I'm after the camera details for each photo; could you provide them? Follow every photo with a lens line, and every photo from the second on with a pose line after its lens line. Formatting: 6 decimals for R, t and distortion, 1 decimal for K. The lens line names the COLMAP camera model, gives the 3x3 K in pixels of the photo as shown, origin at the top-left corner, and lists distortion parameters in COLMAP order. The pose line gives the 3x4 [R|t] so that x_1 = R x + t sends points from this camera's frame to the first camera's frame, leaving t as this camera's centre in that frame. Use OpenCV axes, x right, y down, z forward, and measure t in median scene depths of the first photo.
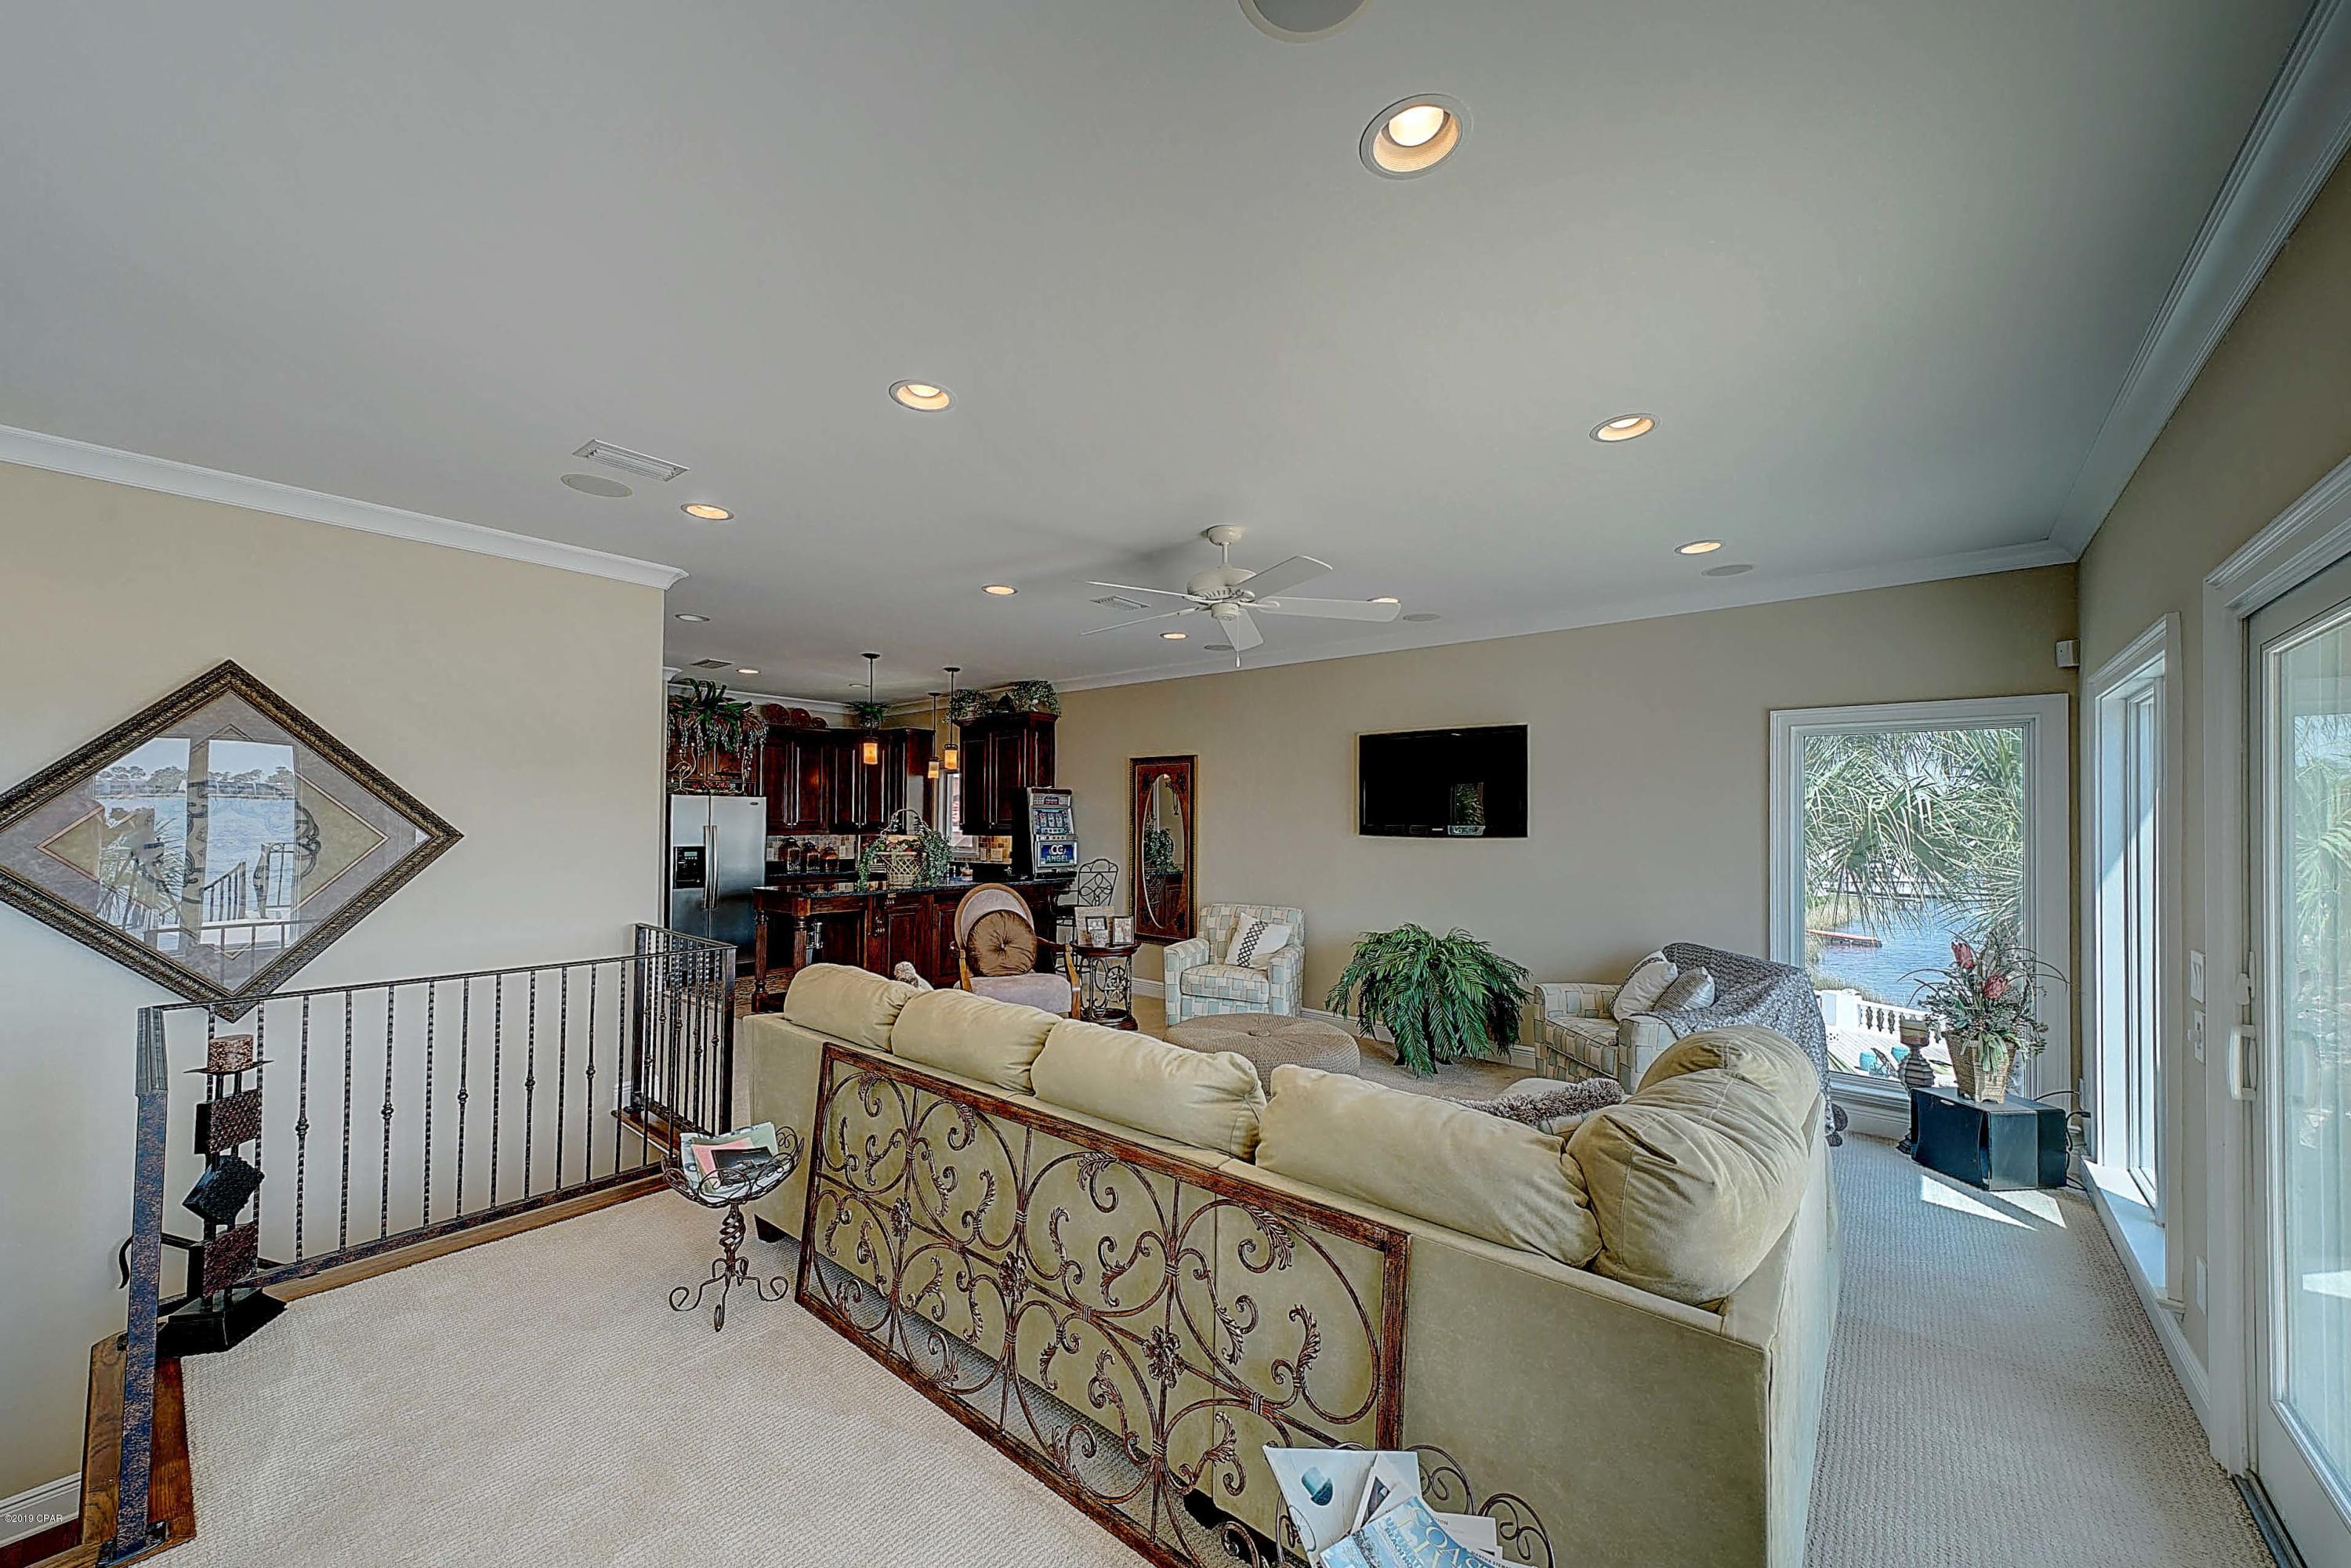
lens RADIAL K [[861.9, 0, 1162.1], [0, 861.9, 804.4], [0, 0, 1]] dist [0.014298, -0.003707]
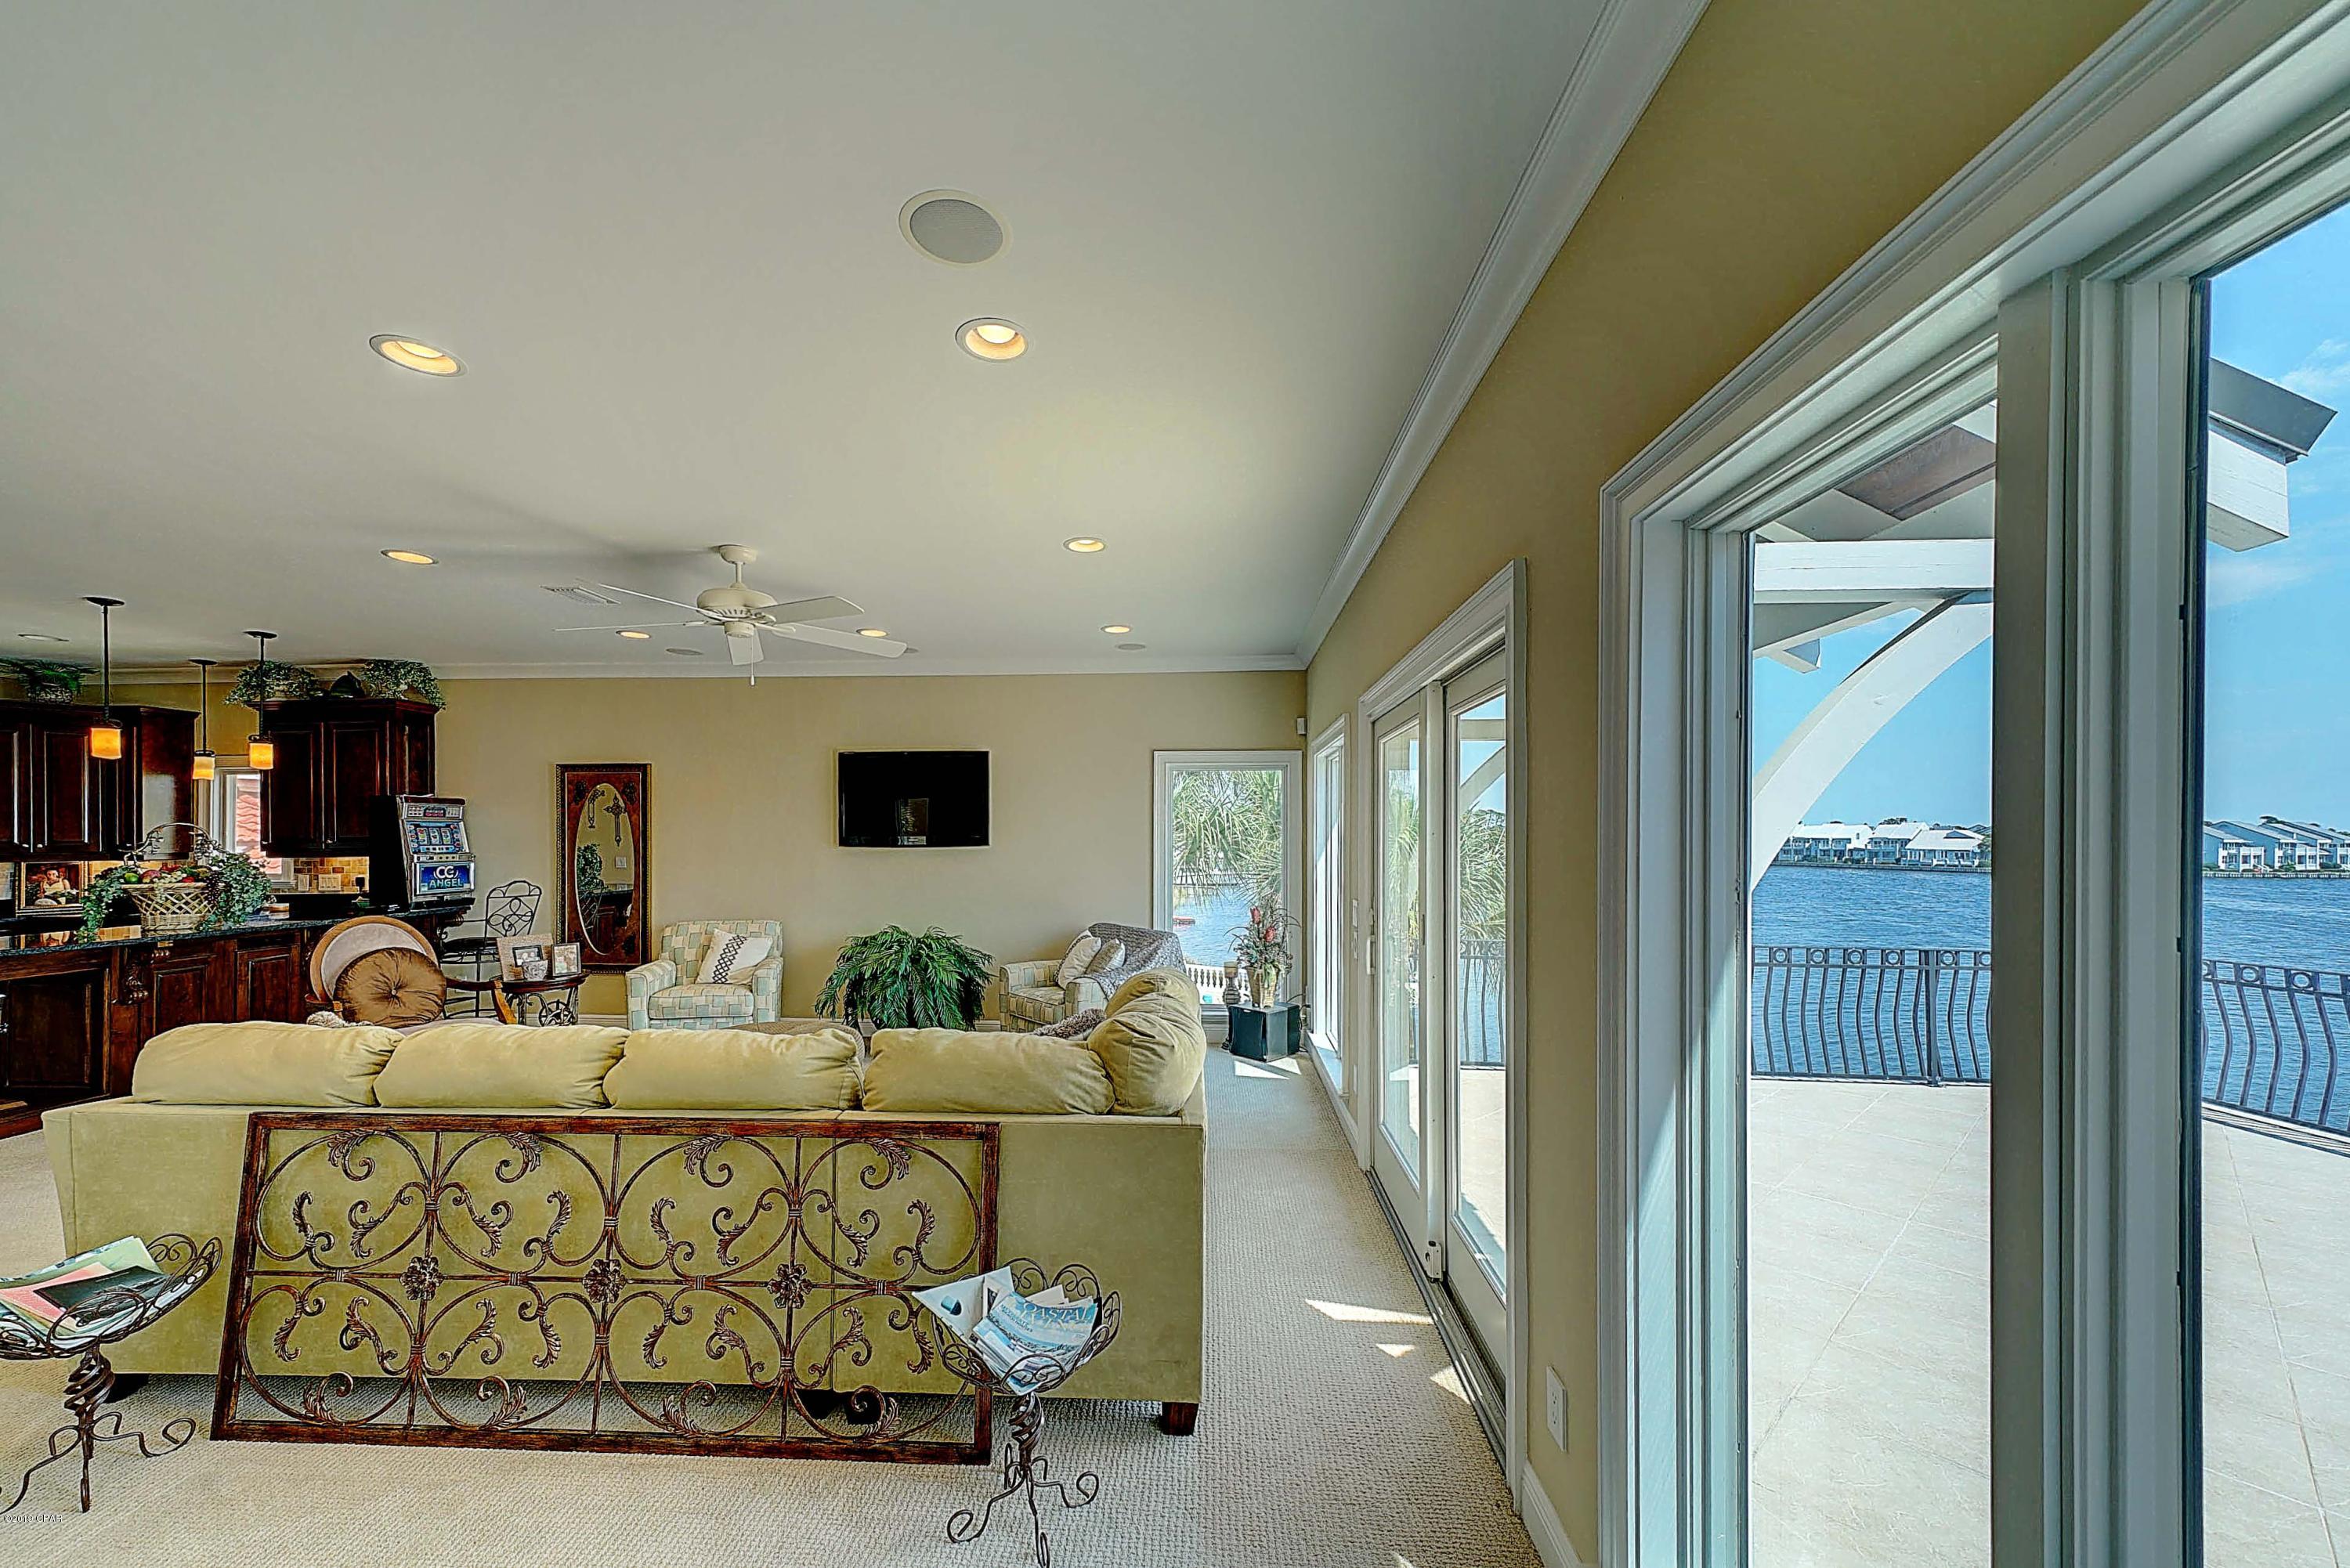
lens RADIAL K [[845.9, 0, 1170.9], [0, 845.9, 828.1], [0, 0, 1]] dist [-0.000243, -0.000066]
pose [[0.788030, -0.006060, 0.615607, -0.142444], [-0.002420, 0.999913, 0.012942, -0.002728], [-0.615632, -0.011688, 0.787947, -0.108122]]
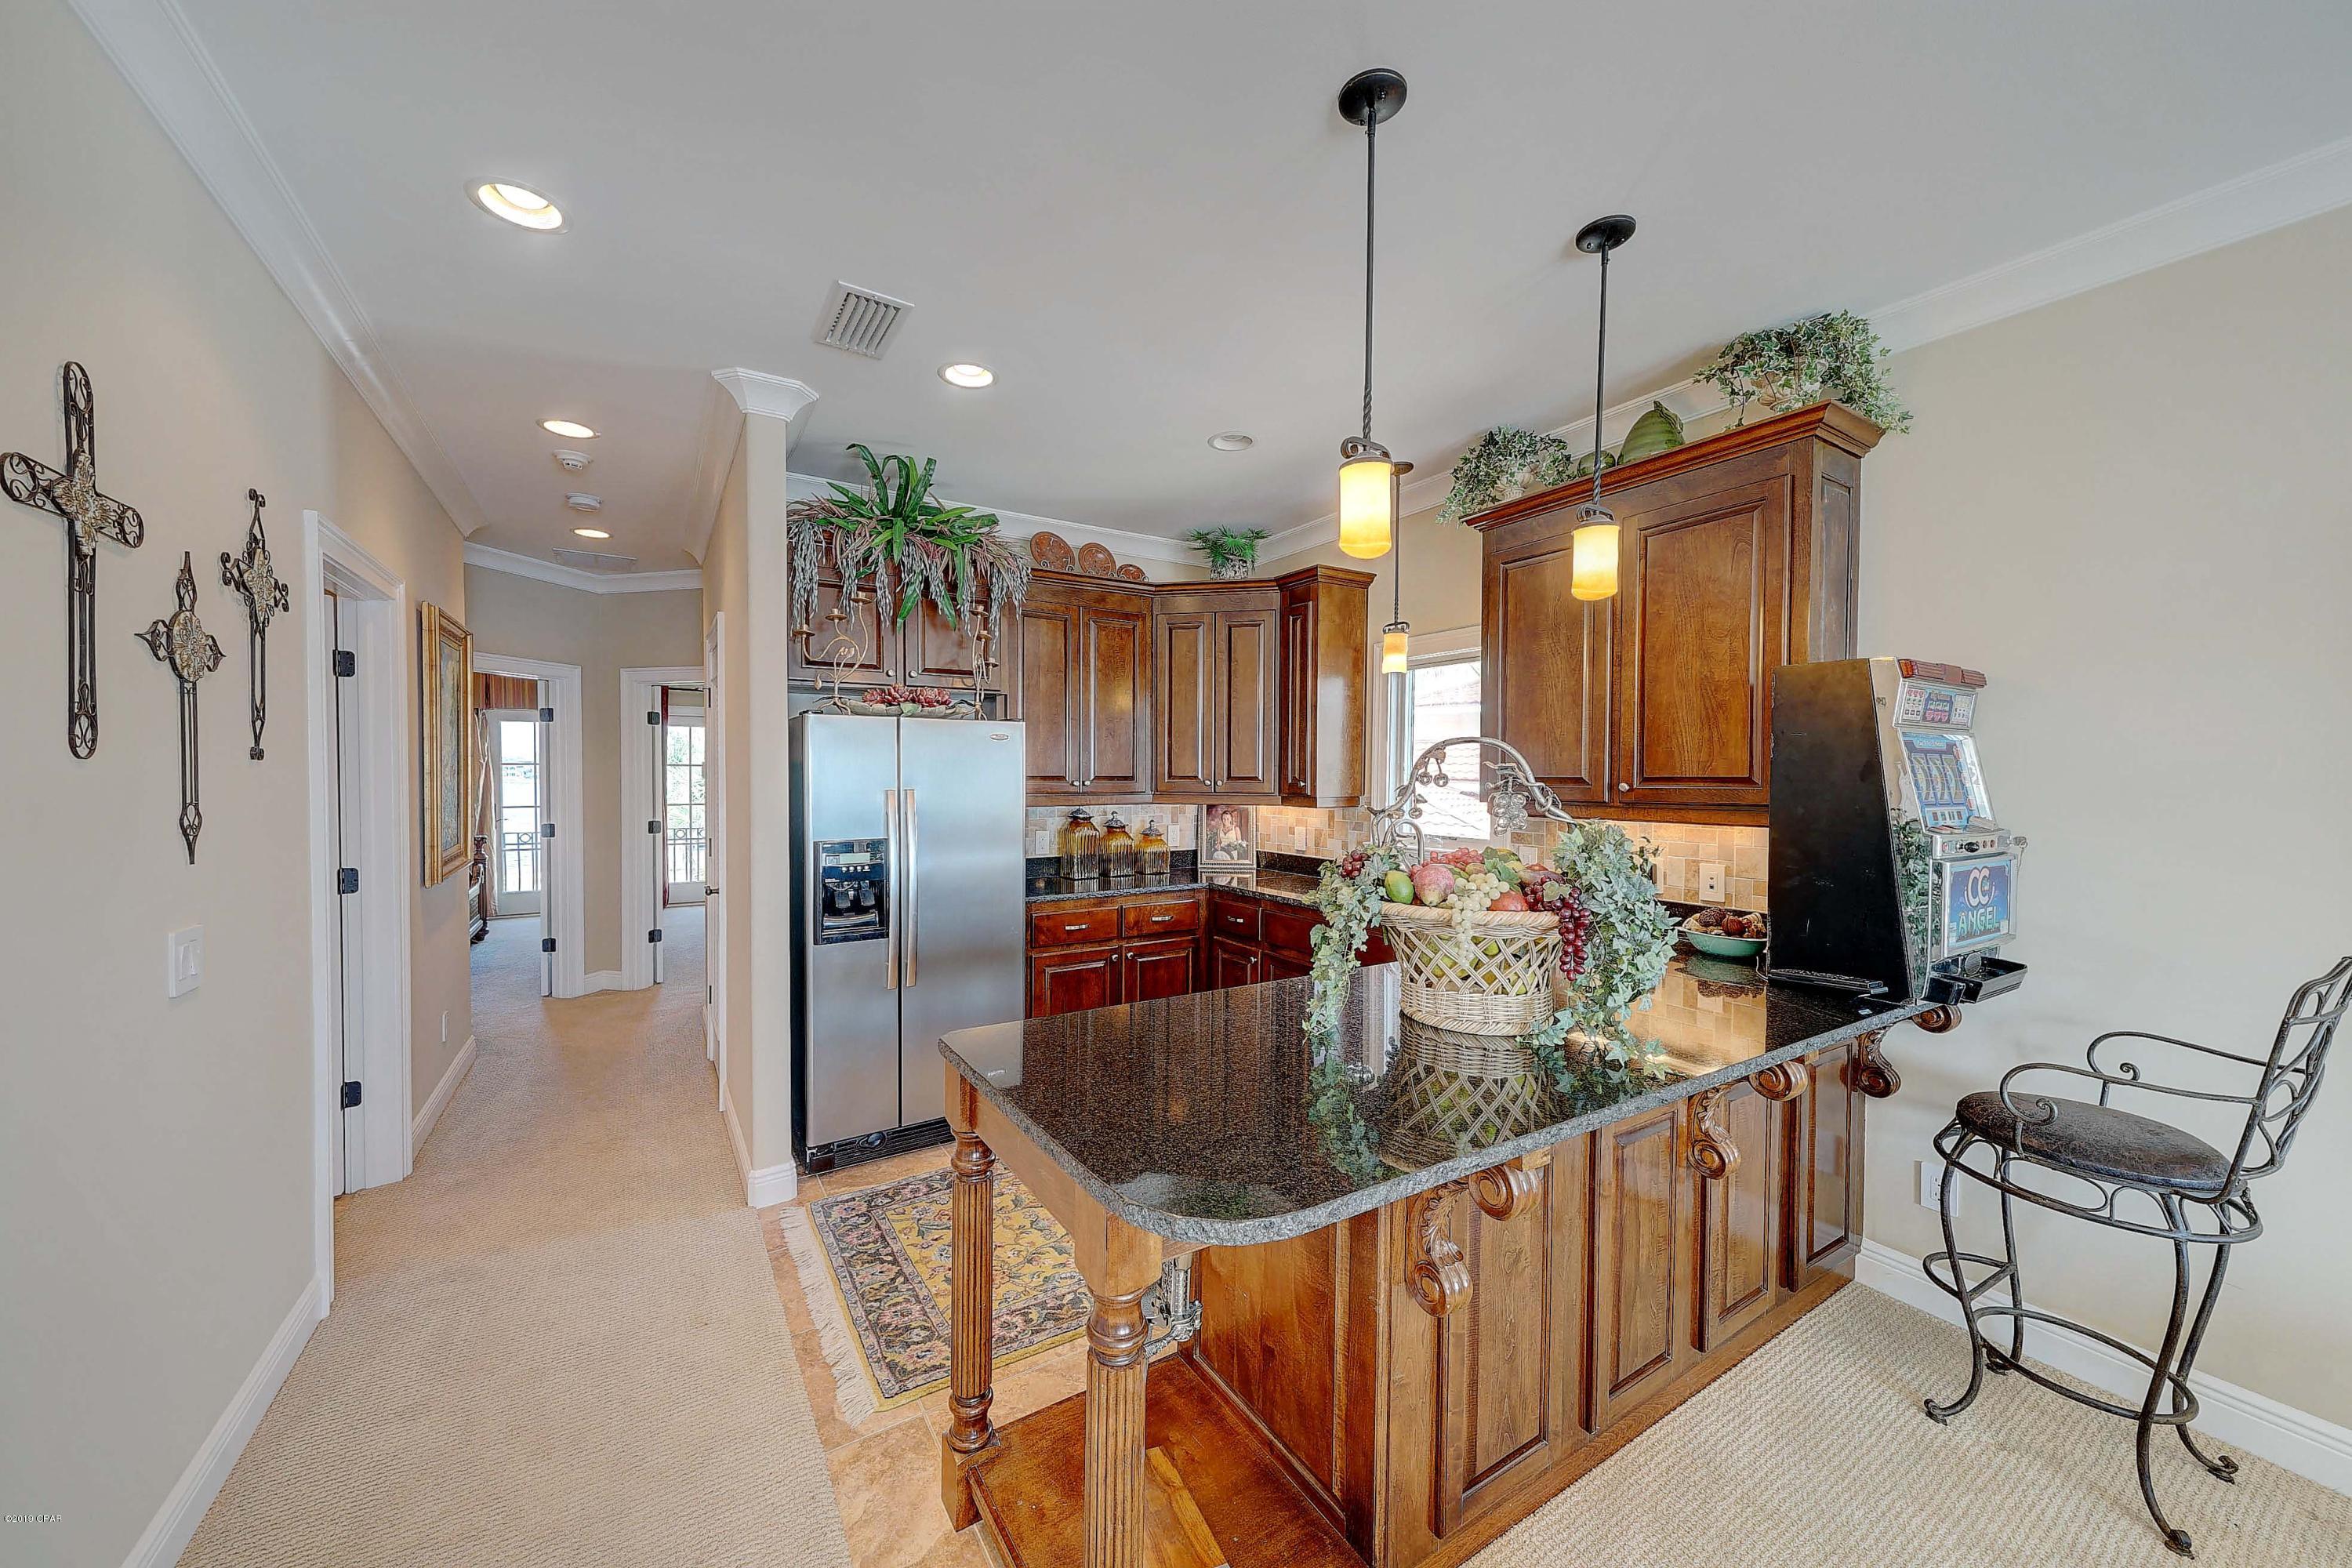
lens RADIAL K [[846.6, 0, 1171.9], [0, 846.6, 828.2], [0, 0, 1]] dist [-0.000243, -0.000066]
pose [[0.953809, 0.019902, -0.299755, -0.531905], [0.004994, 0.996615, 0.082062, 0.022151], [0.300373, -0.079769, 0.950480, 1.255916]]
